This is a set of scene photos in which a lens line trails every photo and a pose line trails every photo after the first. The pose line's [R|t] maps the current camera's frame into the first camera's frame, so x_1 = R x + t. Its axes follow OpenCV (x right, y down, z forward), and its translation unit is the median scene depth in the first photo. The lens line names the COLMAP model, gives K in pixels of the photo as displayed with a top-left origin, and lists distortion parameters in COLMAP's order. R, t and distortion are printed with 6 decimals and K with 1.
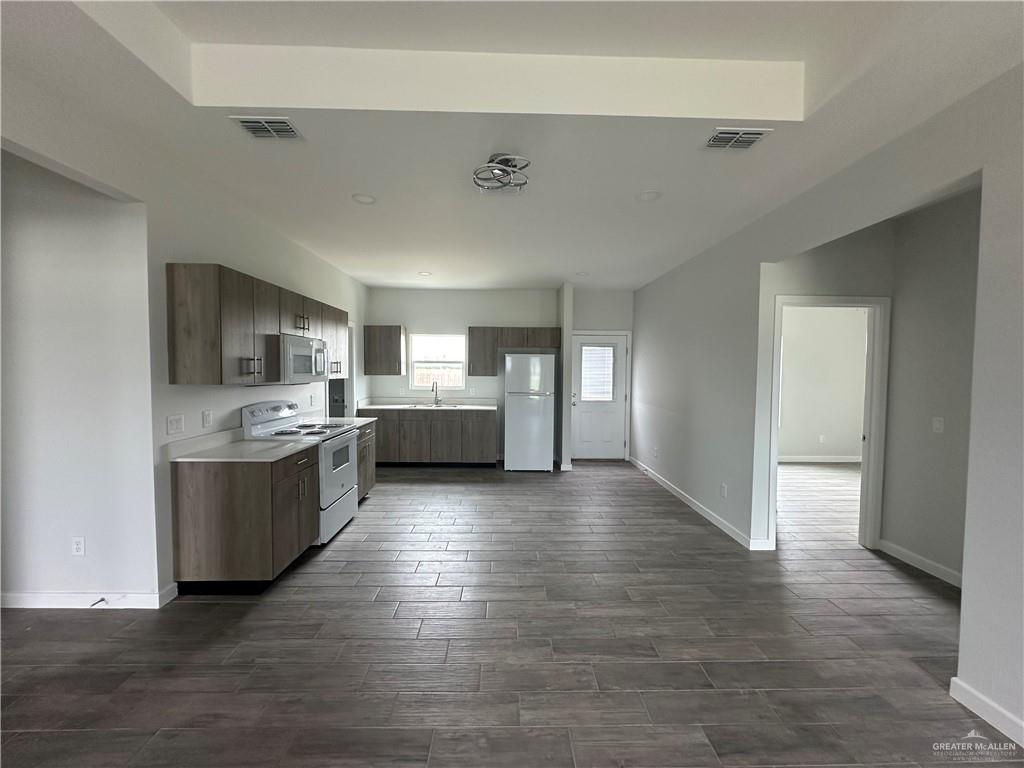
lens RADIAL K [[409.2, 0, 513.2], [0, 409.2, 384.3], [0, 0, 1]] dist [-0.002454, 0.000104]
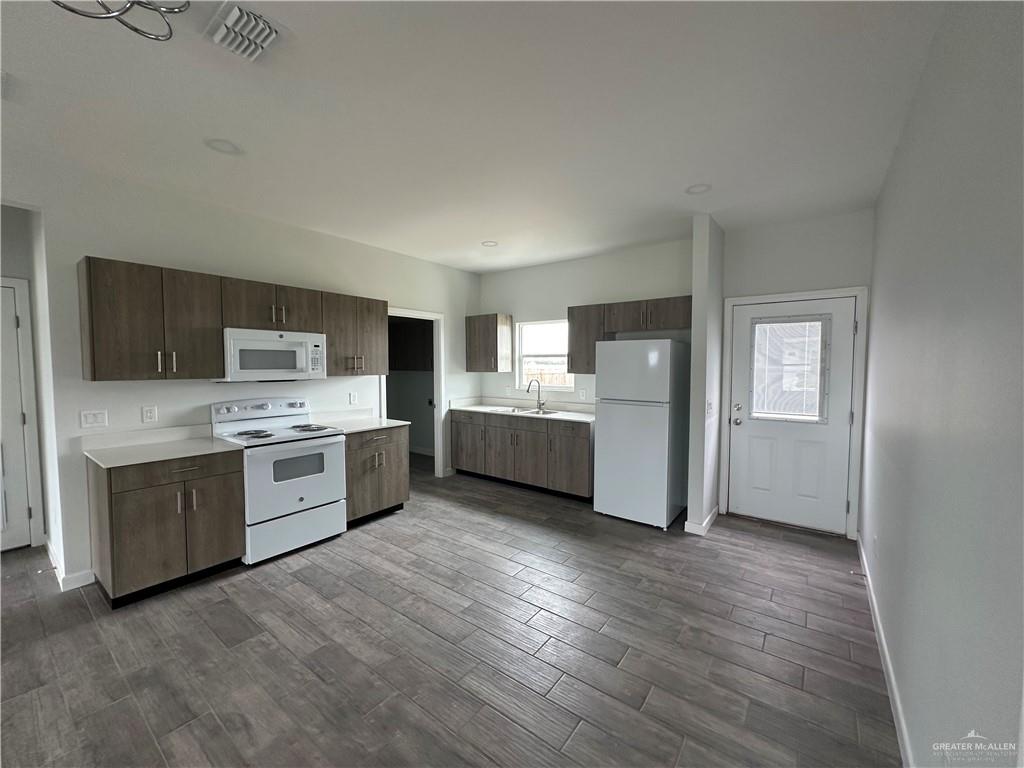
lens RADIAL K [[409.2, 0, 512.0], [0, 409.2, 385.4], [0, 0, 1]] dist [-0.002454, 0.000104]
pose [[0.785942, 0.024105, -0.617831, 0.276905], [-0.018206, 0.999709, 0.015845, -0.009171], [0.618033, -0.001205, 0.786152, 0.359048]]
